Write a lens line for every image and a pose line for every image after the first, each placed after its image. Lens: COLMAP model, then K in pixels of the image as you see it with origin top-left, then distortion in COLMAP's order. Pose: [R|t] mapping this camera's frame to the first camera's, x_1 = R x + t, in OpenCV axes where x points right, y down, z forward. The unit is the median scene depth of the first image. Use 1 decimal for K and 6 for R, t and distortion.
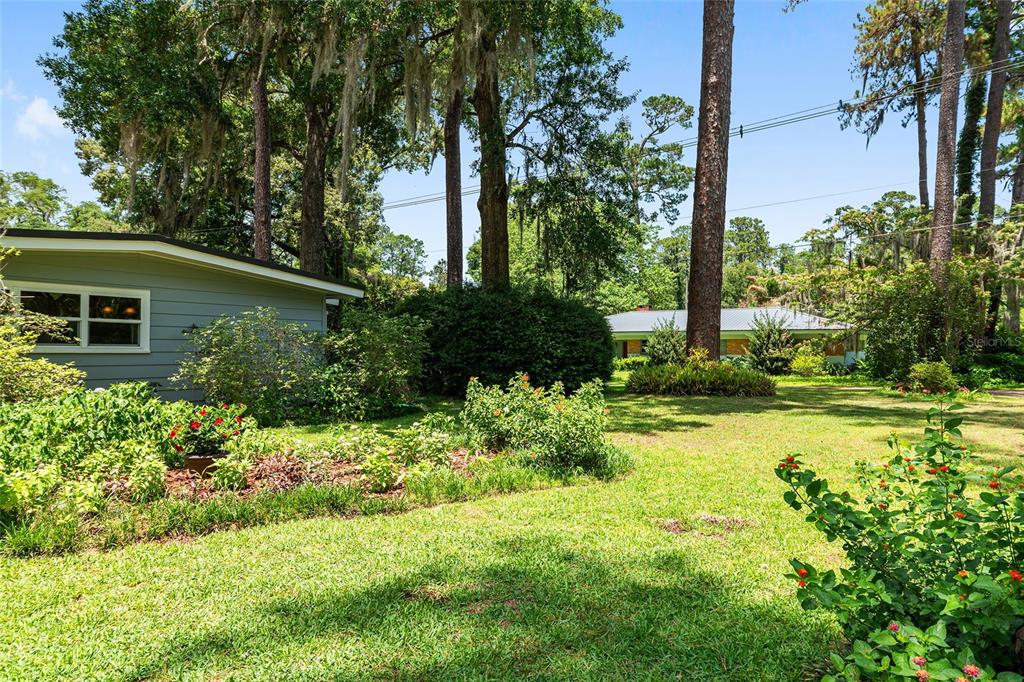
lens RADIAL K [[653.9, 0, 512.0], [0, 653.9, 341.0], [0, 0, 1]] dist [-0.001864, 0.000217]
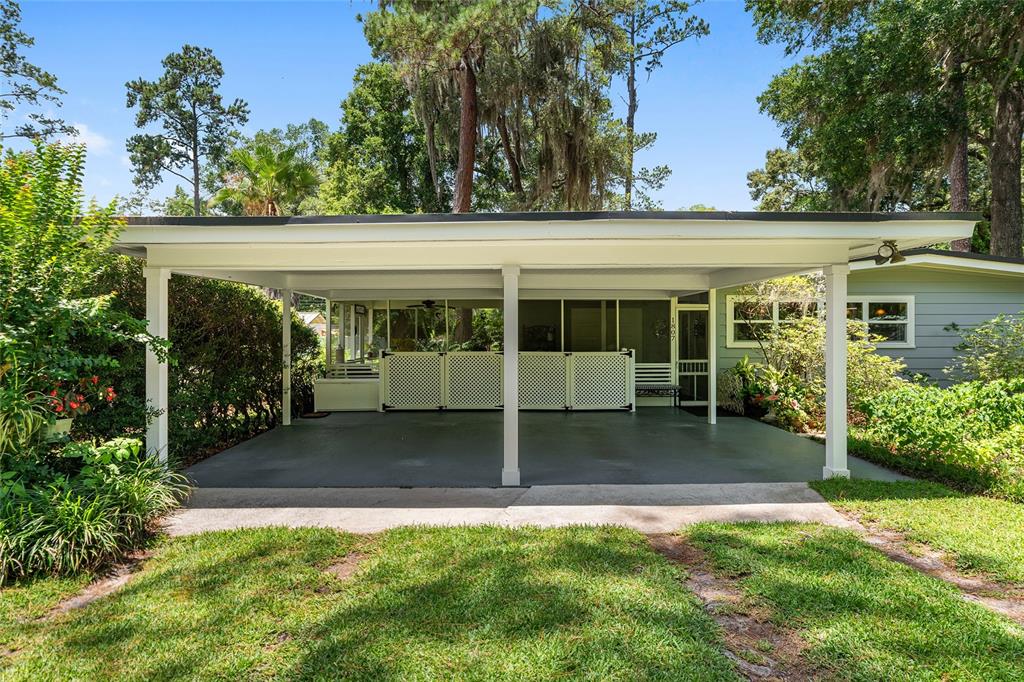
lens RADIAL K [[581.1, 0, 508.3], [0, 581.1, 327.6], [0, 0, 1]] dist [-0.001335, -0.000212]
pose [[0.581909, -0.014066, -0.813132, -0.087686], [0.011297, 0.999894, -0.009212, -0.012183], [0.813176, -0.003825, 0.582006, -0.158375]]
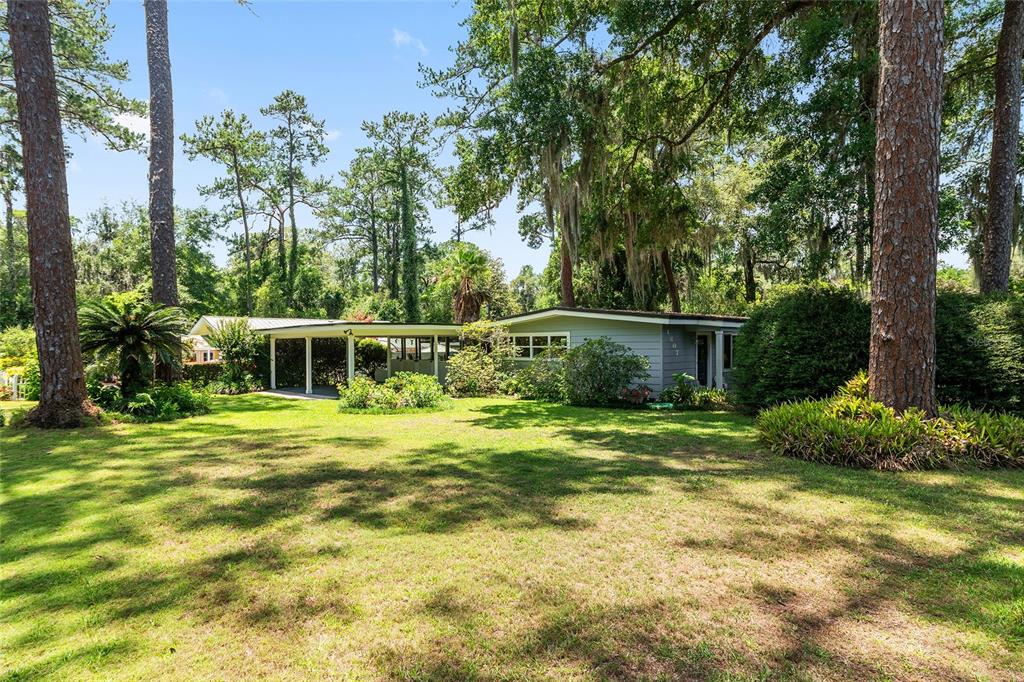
lens RADIAL K [[581.1, 0, 508.3], [0, 581.1, 327.6], [0, 0, 1]] dist [-0.001335, -0.000212]
pose [[-0.189860, -0.030140, -0.981348, 0.934553], [0.016168, 0.999297, -0.033819, -0.021512], [0.981678, -0.022288, -0.189239, 0.824364]]
